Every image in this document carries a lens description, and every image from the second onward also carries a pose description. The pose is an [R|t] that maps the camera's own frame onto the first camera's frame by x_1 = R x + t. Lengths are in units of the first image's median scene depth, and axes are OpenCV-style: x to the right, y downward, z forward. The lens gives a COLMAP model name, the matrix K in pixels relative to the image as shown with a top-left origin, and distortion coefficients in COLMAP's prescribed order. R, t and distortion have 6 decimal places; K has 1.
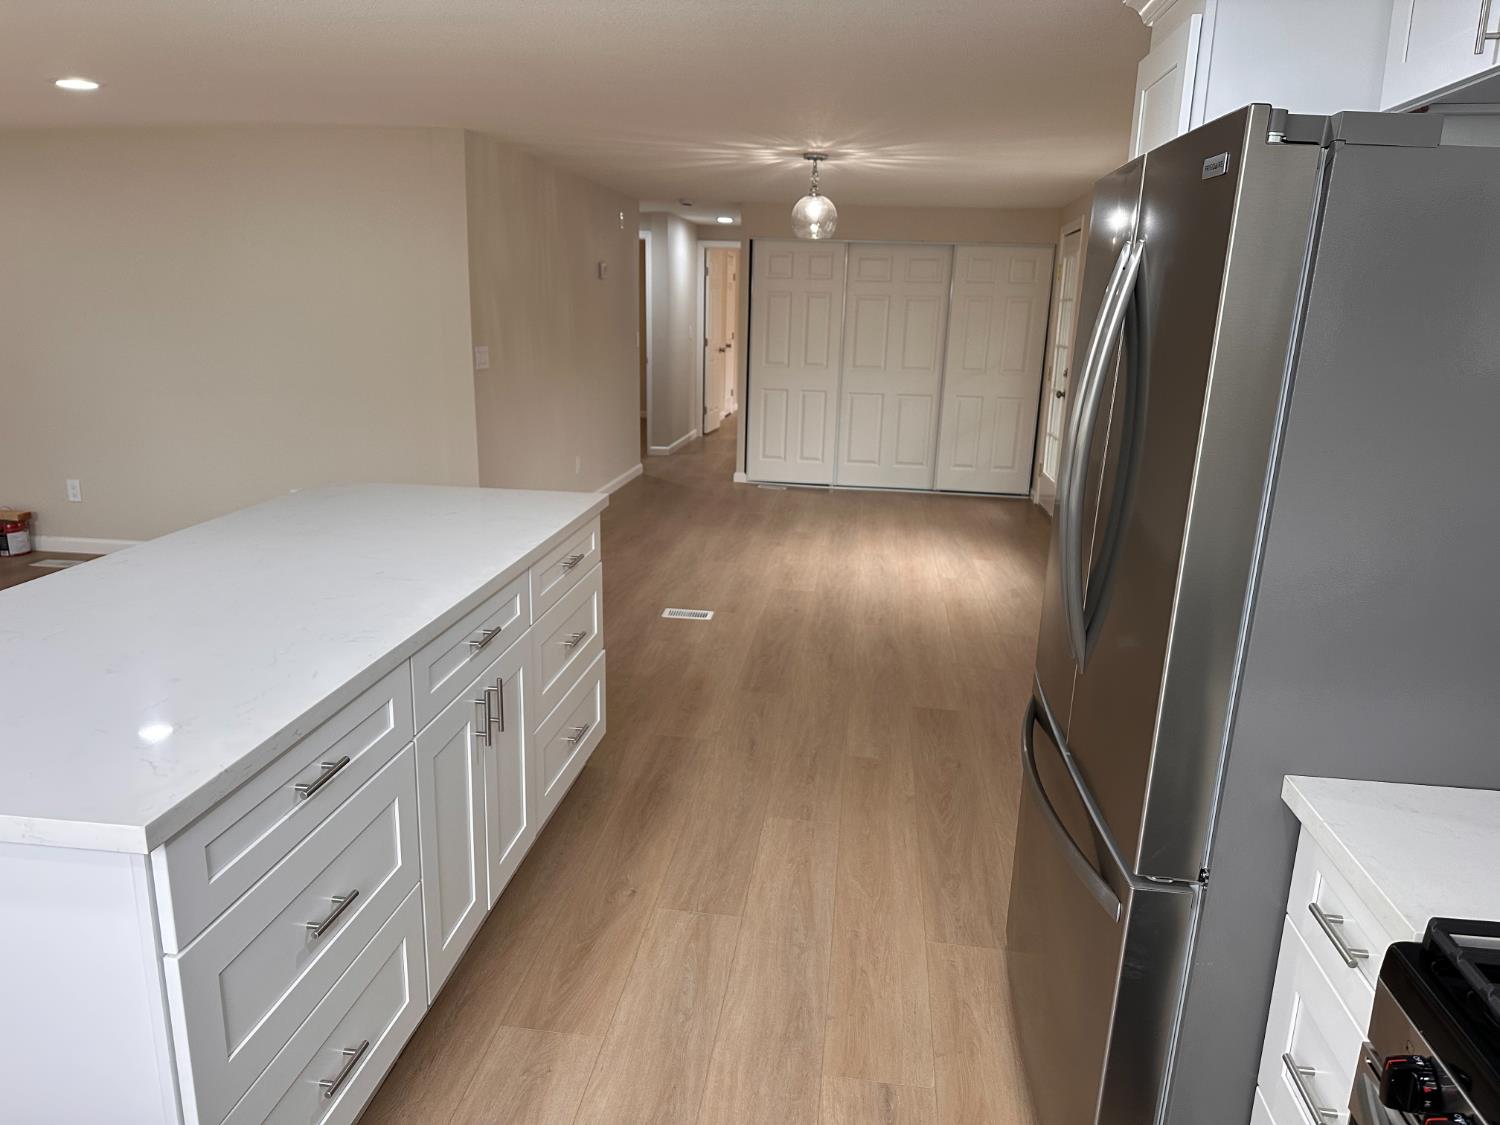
lens RADIAL K [[1058.9, 0, 743.9], [0, 1058.9, 563.0], [0, 0, 1]] dist [0.093776, -0.111644]
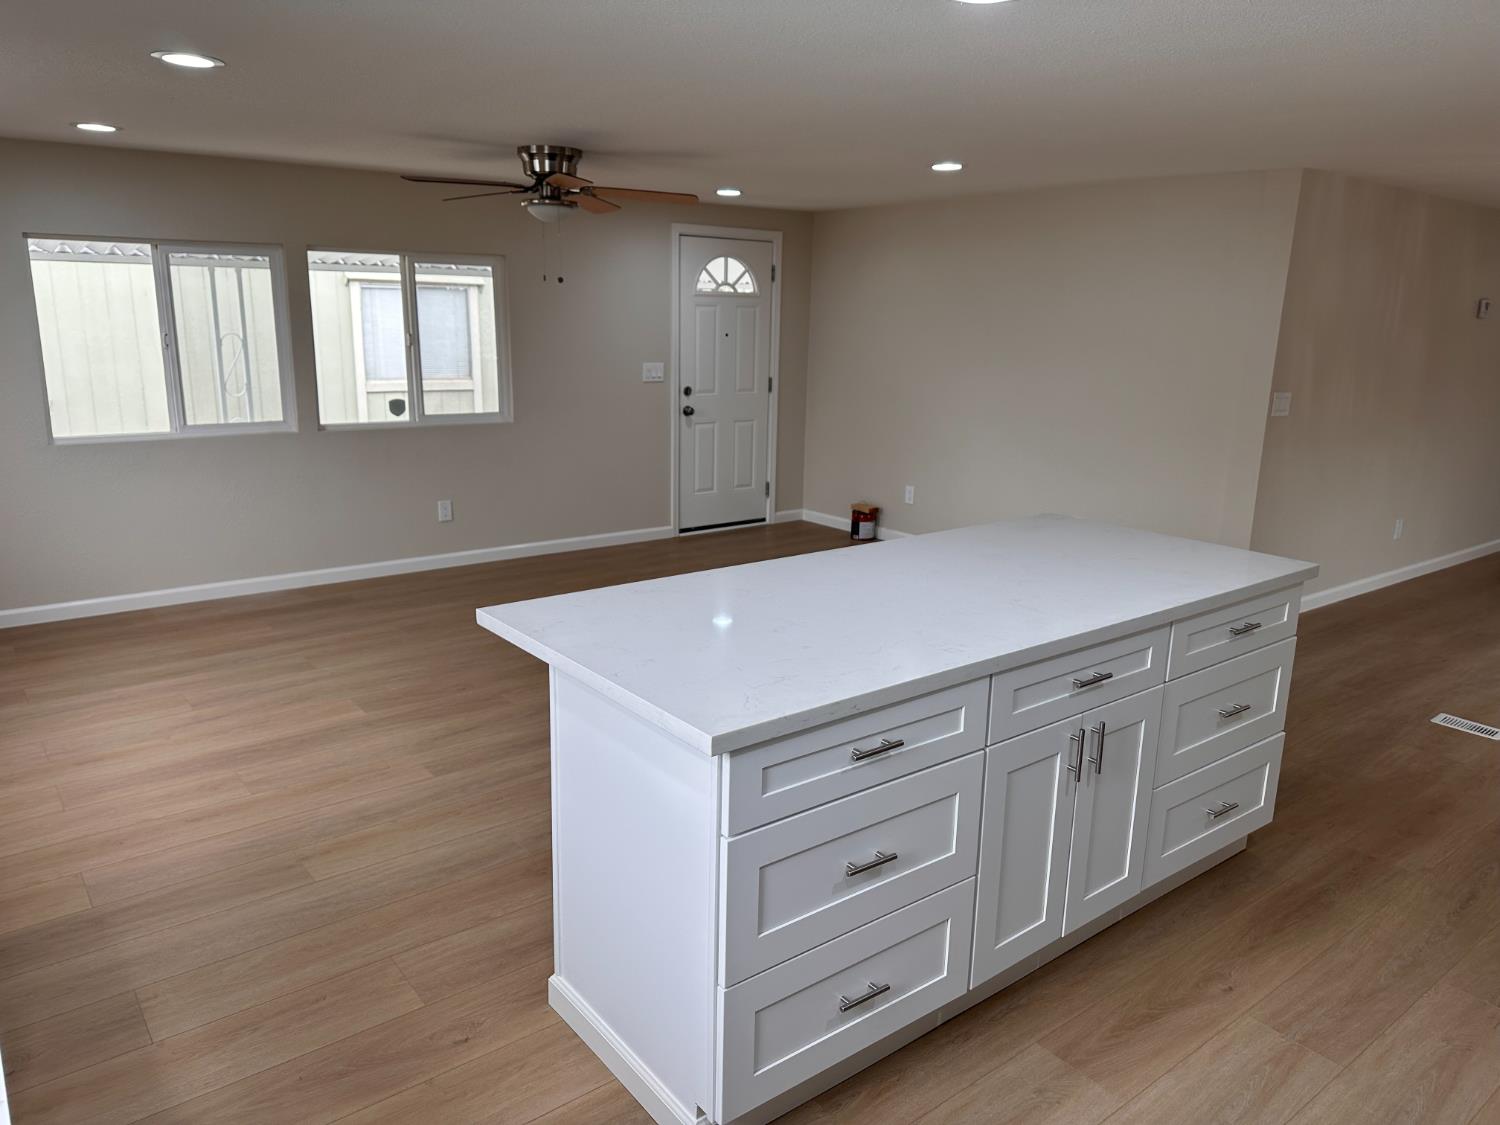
lens RADIAL K [[1058.9, 0, 743.9], [0, 1058.9, 563.0], [0, 0, 1]] dist [0.093776, -0.111644]
pose [[0.715275, 0.161077, -0.680027, 0.084182], [-0.179556, 0.982767, 0.043923, -0.010850], [0.675382, 0.090685, 0.731871, -0.003937]]
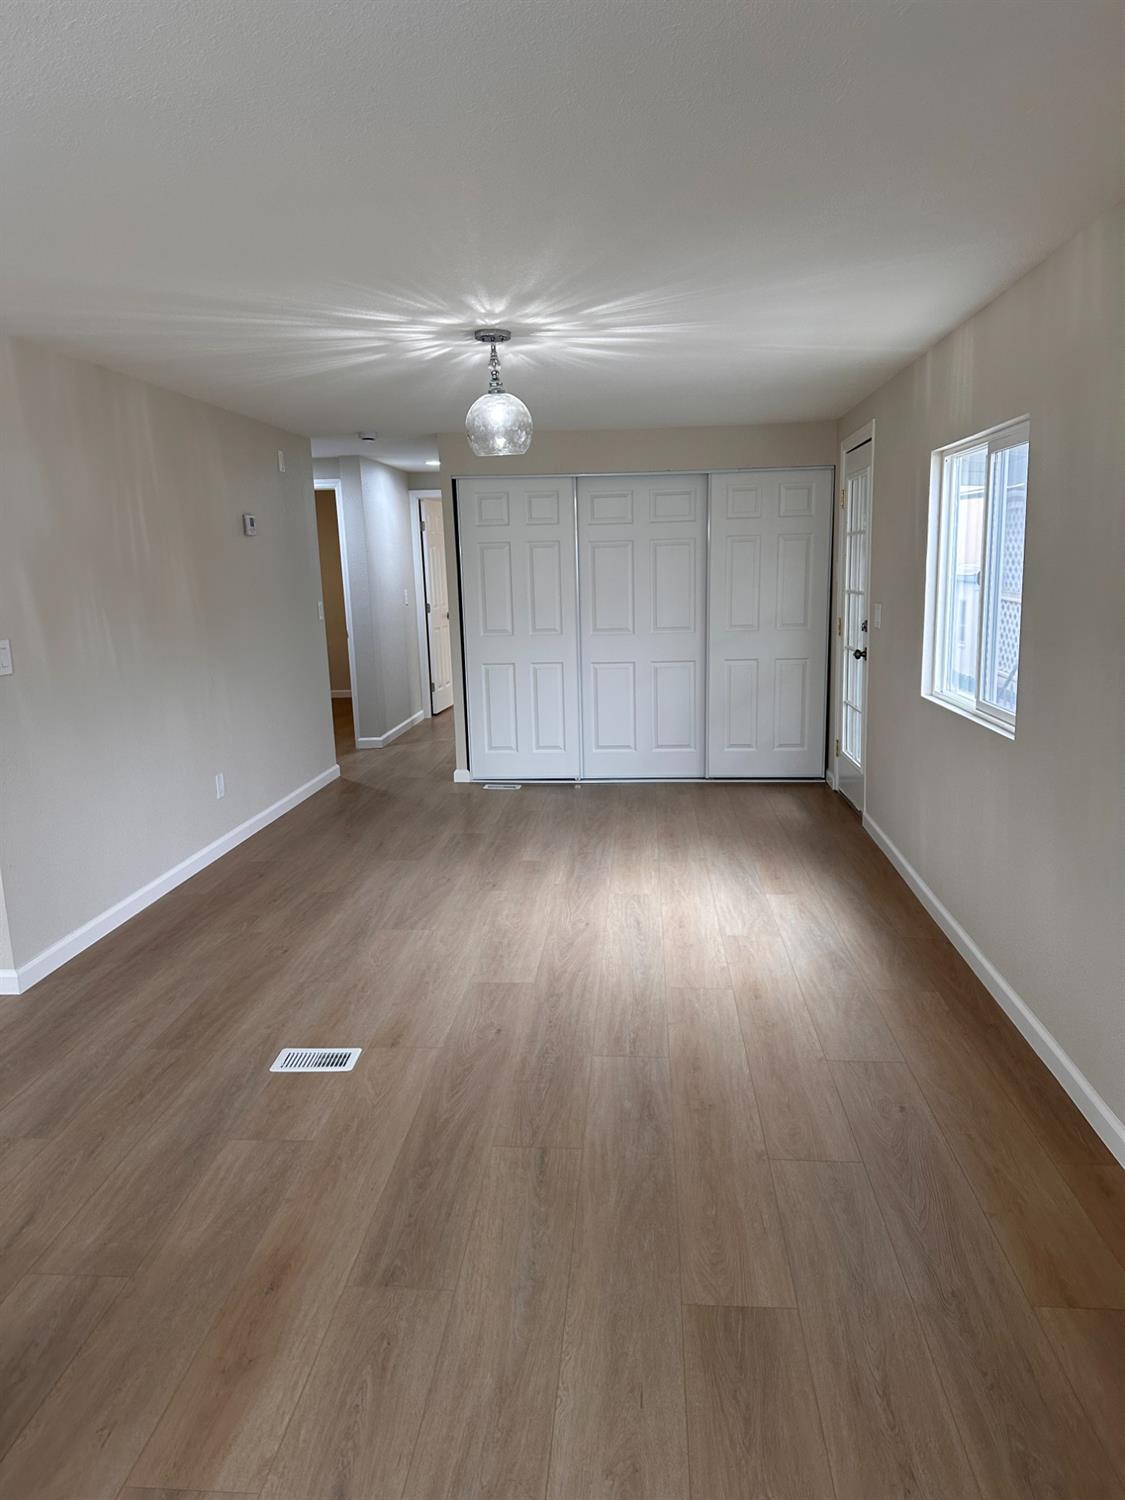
lens RADIAL K [[1058.9, 0, 562.5], [0, 1058.9, 750.0], [0, 0, 1]] dist [0.093776, -0.111644]
pose [[0.997361, -0.060989, 0.039388, 0.066723], [0.063426, 0.995939, -0.063896, -0.072169], [-0.035331, 0.066225, 0.997179, 0.335488]]
